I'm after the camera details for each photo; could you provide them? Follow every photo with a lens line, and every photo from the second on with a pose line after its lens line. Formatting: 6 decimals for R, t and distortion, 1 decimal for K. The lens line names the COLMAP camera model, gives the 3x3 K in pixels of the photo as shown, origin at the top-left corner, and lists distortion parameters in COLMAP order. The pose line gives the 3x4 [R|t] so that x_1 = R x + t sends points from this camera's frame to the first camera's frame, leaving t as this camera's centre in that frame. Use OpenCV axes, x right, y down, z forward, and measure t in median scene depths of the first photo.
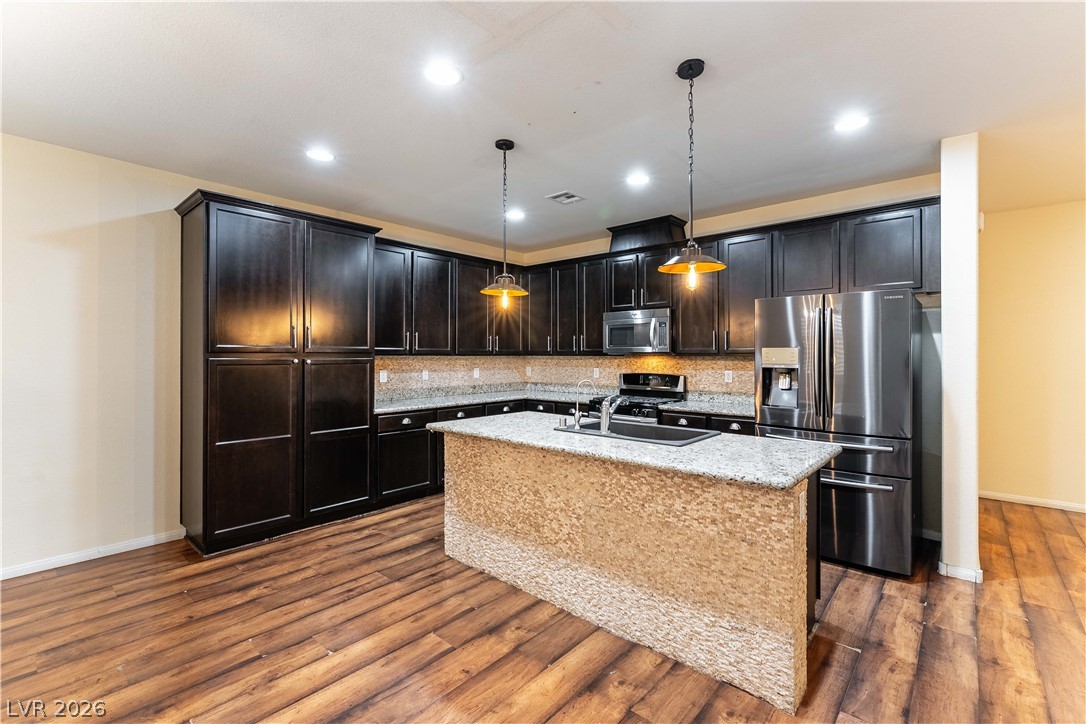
lens RADIAL K [[472.8, 0, 550.5], [0, 472.8, 352.1], [0, 0, 1]] dist [0.002618, 0.000439]
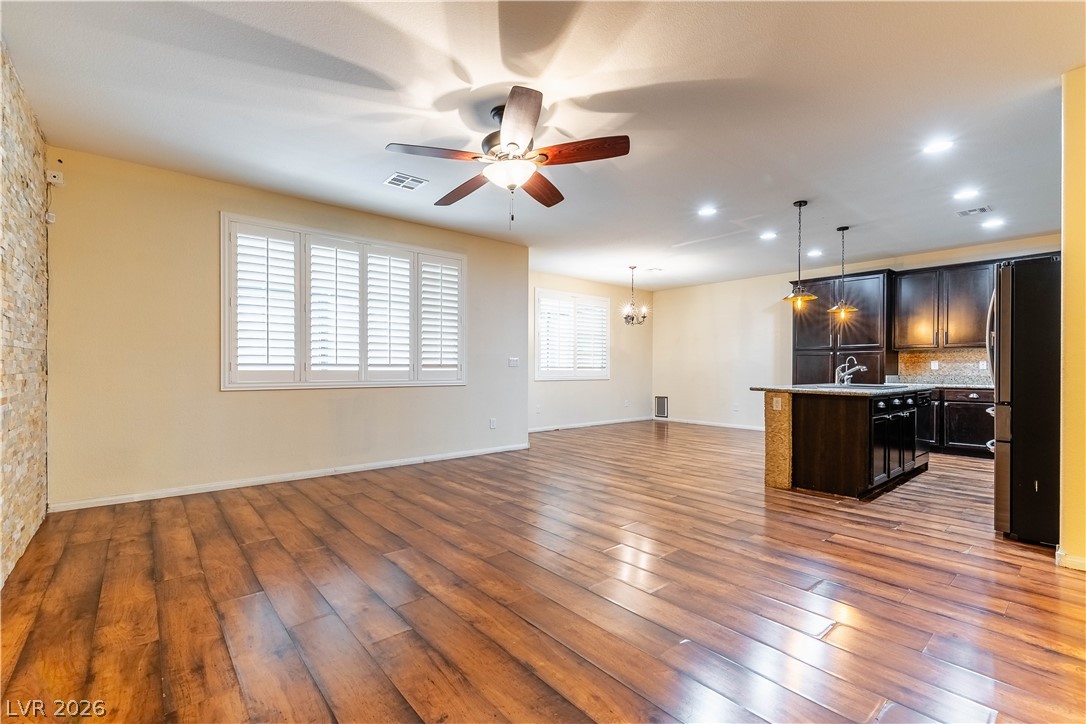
lens RADIAL K [[473.6, 0, 543.4], [0, 473.6, 370.9], [0, 0, 1]] dist [-0.000743, 0.000046]
pose [[-0.149830, 0.005016, -0.988699, 1.549419], [0.003456, 0.999984, 0.004549, 0.076580], [0.988706, -0.002735, -0.149845, 0.112075]]
